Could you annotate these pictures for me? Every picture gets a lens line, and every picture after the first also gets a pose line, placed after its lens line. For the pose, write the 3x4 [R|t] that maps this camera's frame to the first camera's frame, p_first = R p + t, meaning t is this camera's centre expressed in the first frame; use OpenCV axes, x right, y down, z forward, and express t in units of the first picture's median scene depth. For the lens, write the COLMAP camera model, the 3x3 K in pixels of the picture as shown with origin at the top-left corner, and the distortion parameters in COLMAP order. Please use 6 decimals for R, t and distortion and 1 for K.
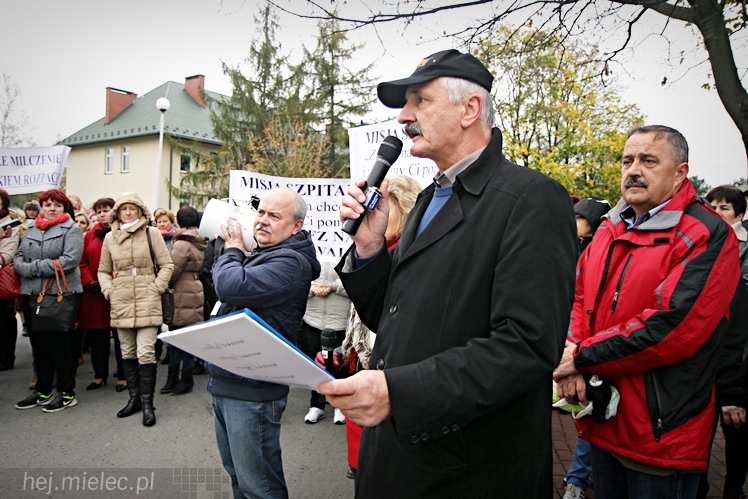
lens RADIAL K [[628.0, 0, 374.0], [0, 628.0, 249.5], [0, 0, 1]] dist [-0.058512, 0.100269]
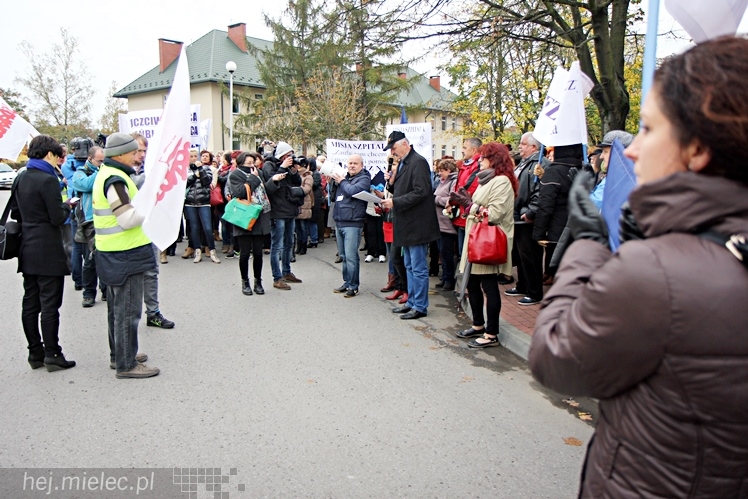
lens RADIAL K [[628.0, 0, 374.0], [0, 628.0, 249.5], [0, 0, 1]] dist [-0.058512, 0.100269]
pose [[0.998188, -0.025839, -0.054335, 0.004251], [0.031771, 0.993278, 0.111305, 0.001735], [0.051094, -0.112830, 0.992300, -0.146338]]
